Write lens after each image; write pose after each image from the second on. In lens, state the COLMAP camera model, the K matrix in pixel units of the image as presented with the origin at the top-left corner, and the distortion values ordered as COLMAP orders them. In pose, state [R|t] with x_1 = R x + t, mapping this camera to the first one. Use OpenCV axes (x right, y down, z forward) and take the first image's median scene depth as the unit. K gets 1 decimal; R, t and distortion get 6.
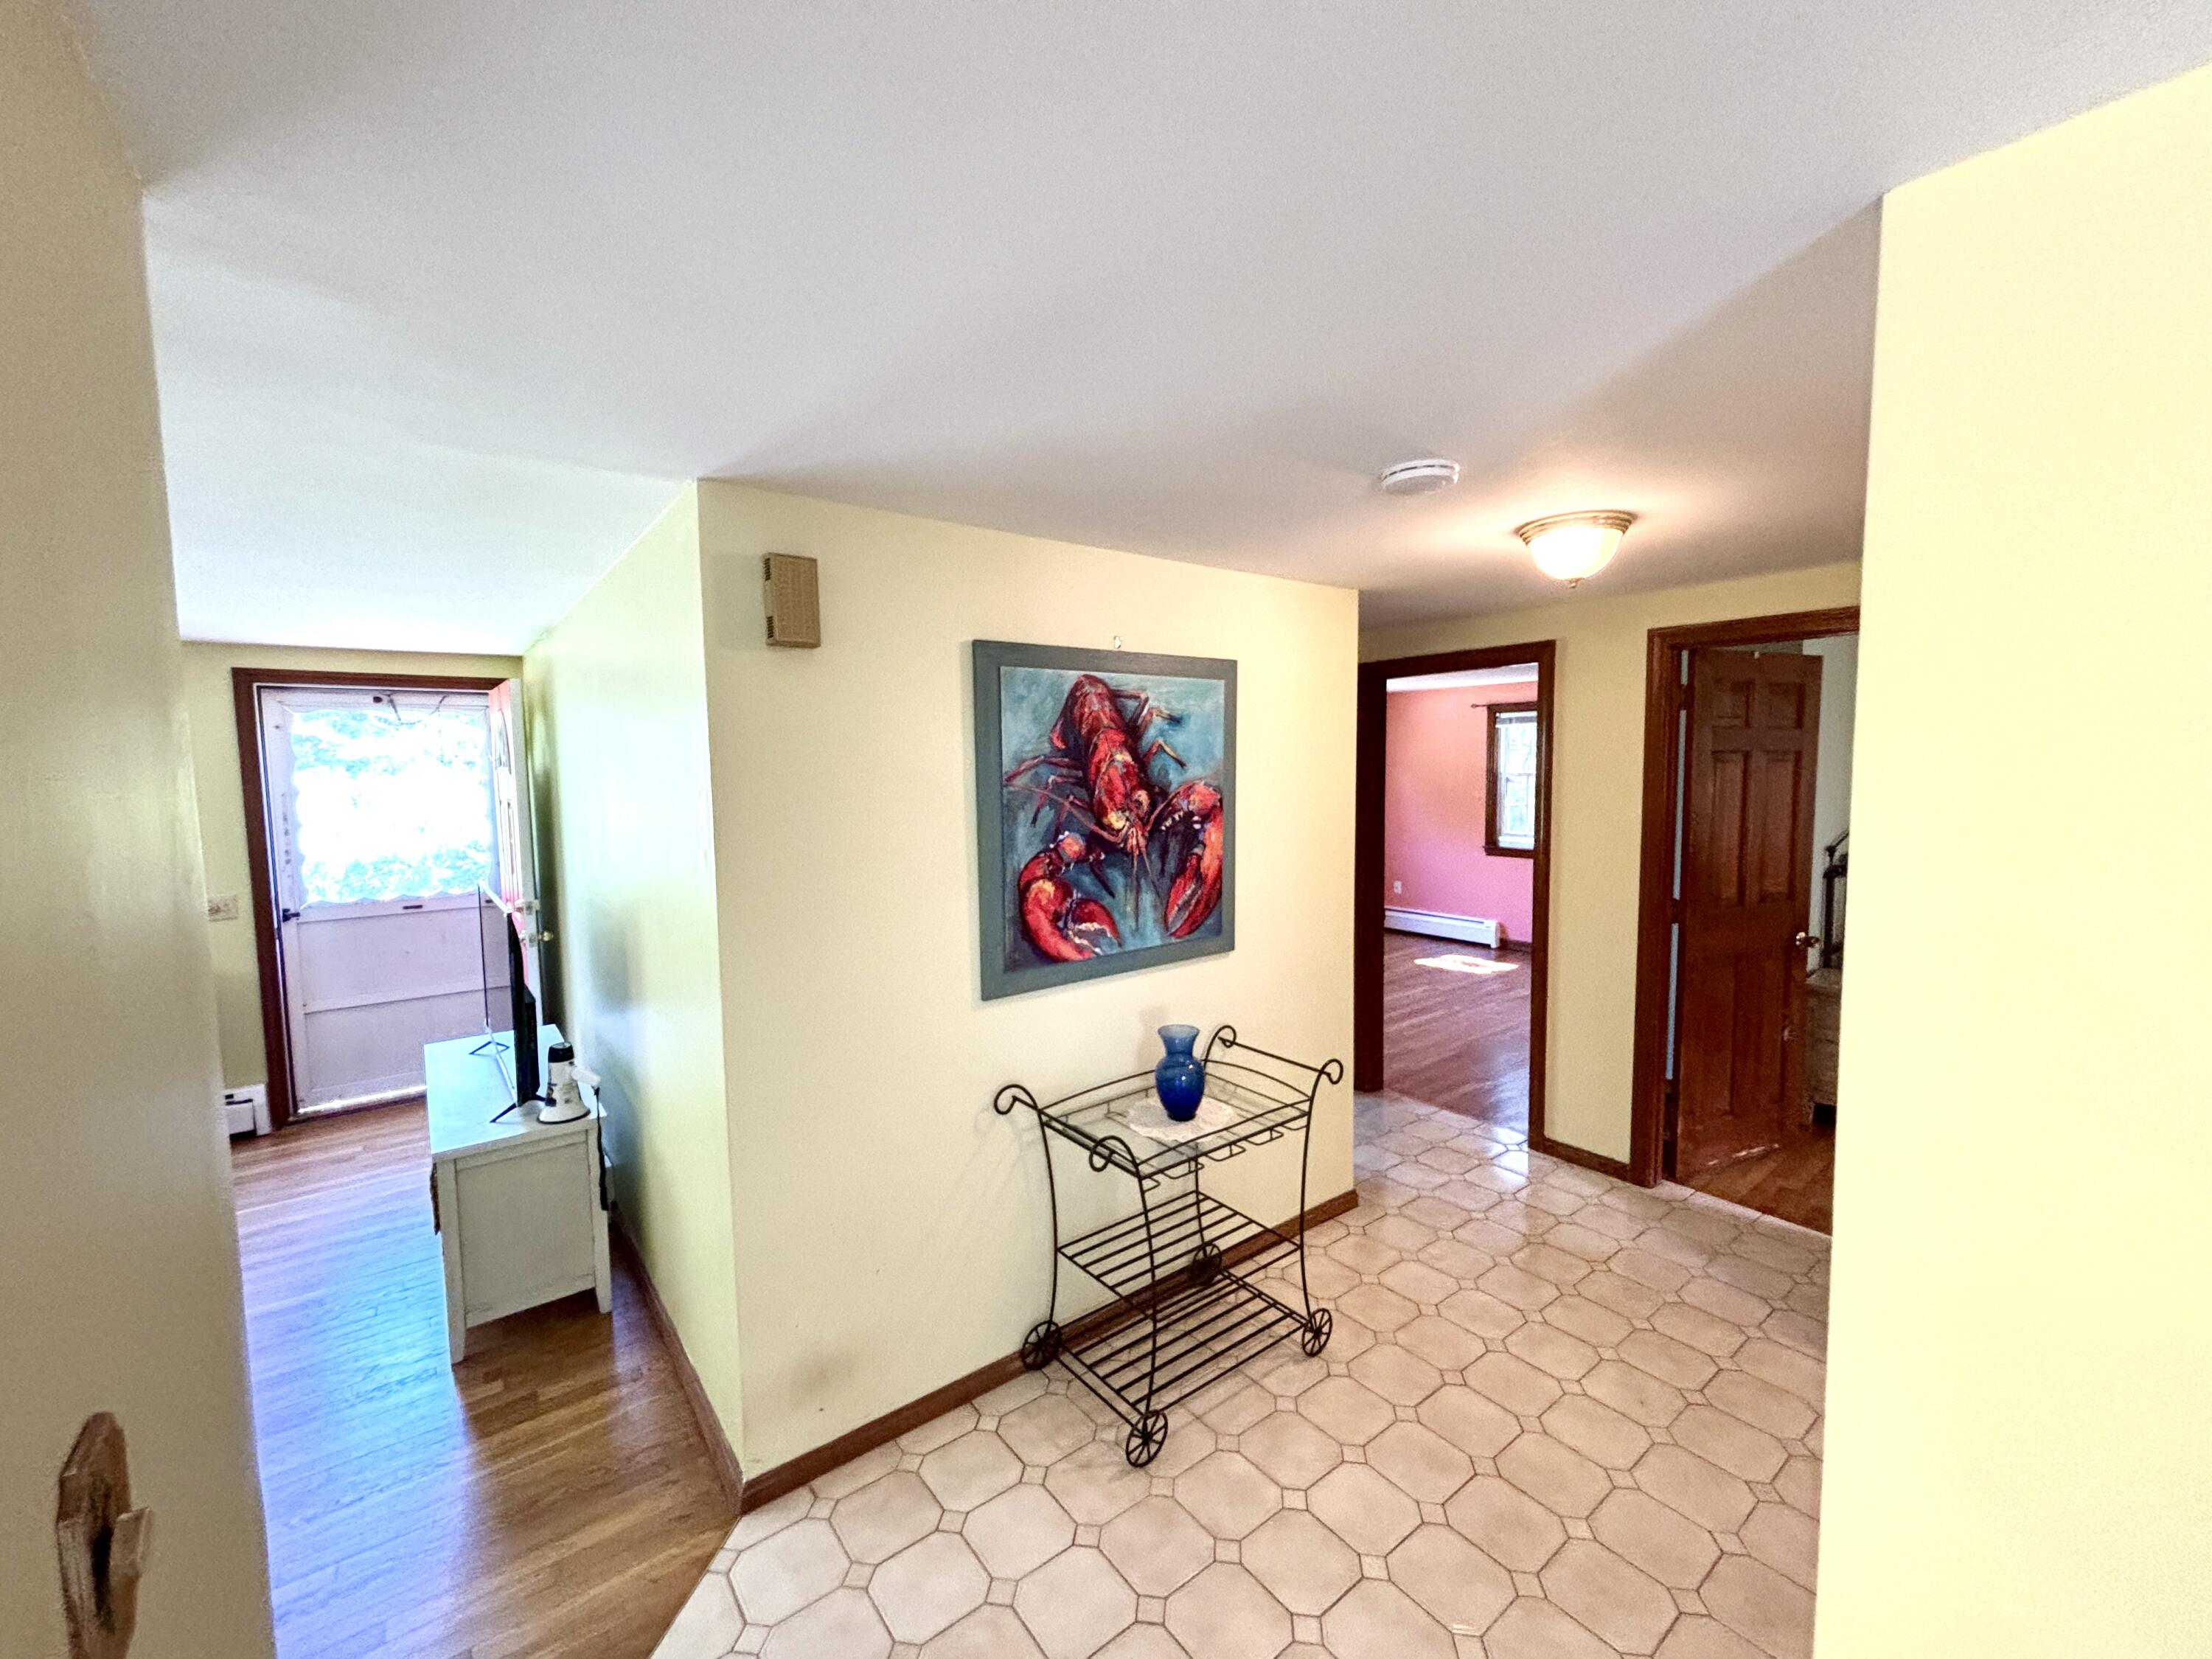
lens RADIAL K [[889.3, 0, 1102.2], [0, 889.3, 822.9], [0, 0, 1]] dist [-0.003525, 0.002386]
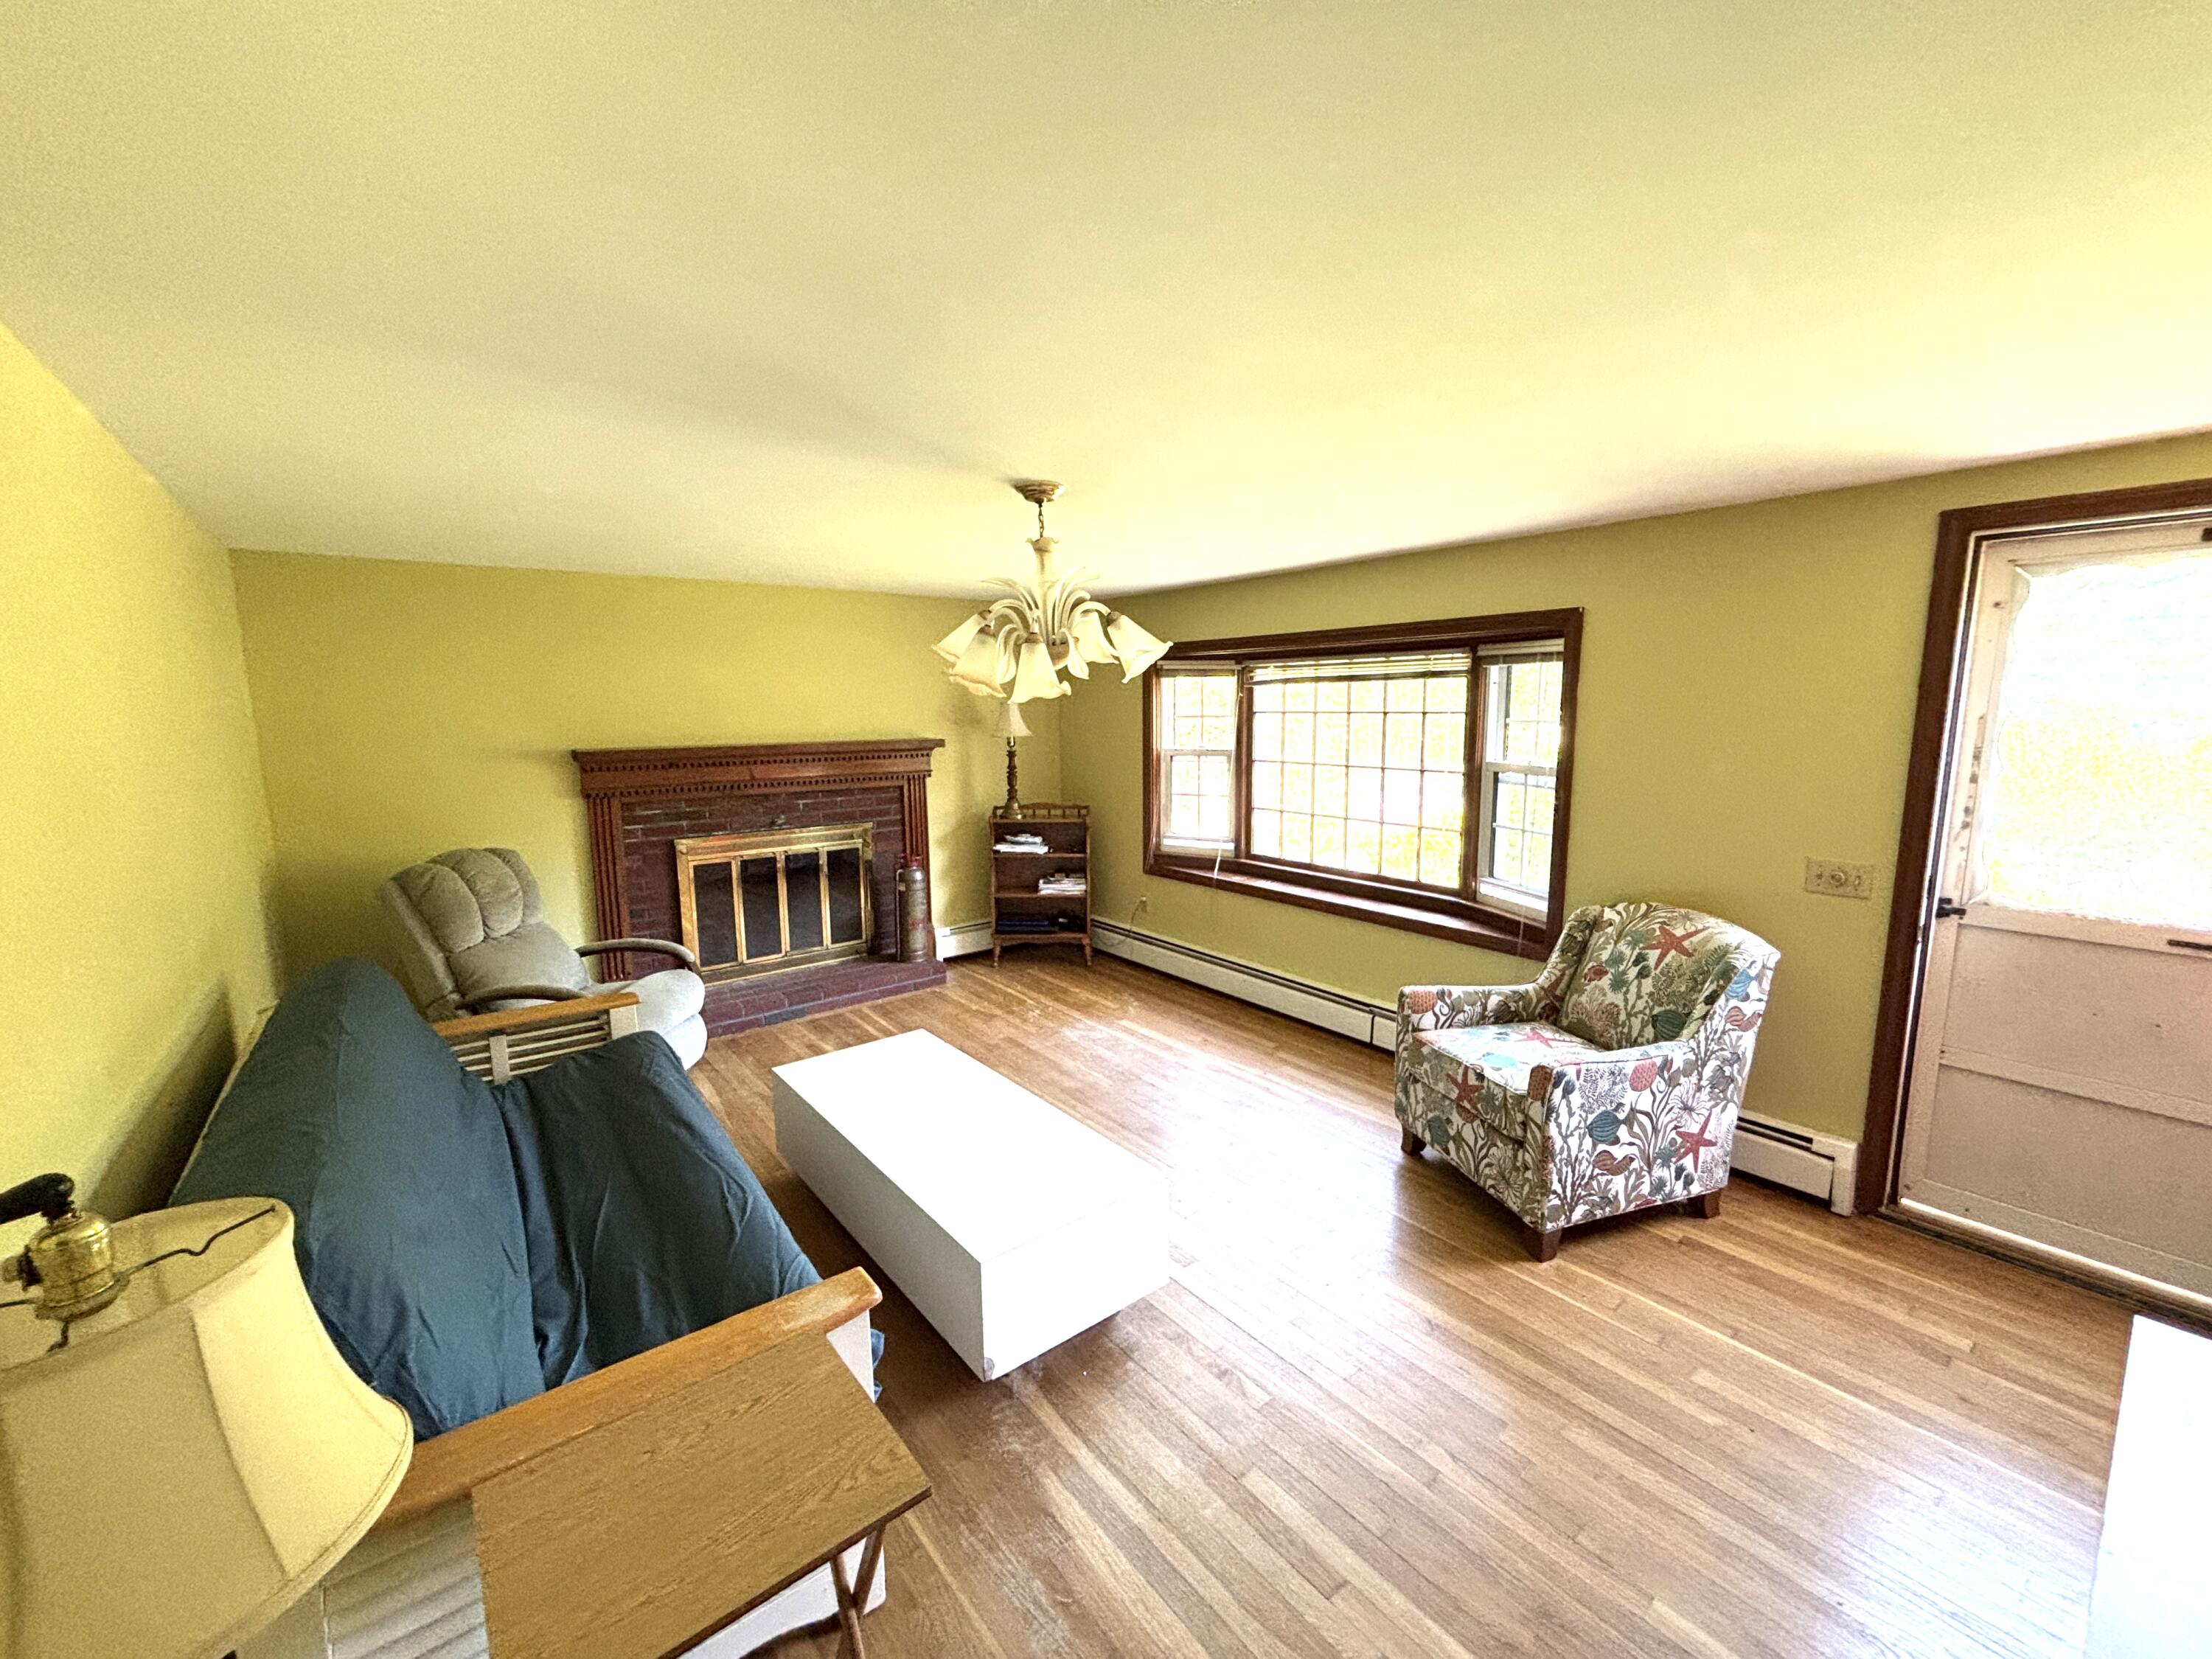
lens RADIAL K [[889.3, 0, 1107.6], [0, 889.3, 831.0], [0, 0, 1]] dist [-0.003525, 0.002386]
pose [[0.014450, 0.159690, -0.987061, -0.310030], [-0.067115, 0.985093, 0.158389, -0.010371], [0.997641, 0.063958, 0.024953, 0.384524]]
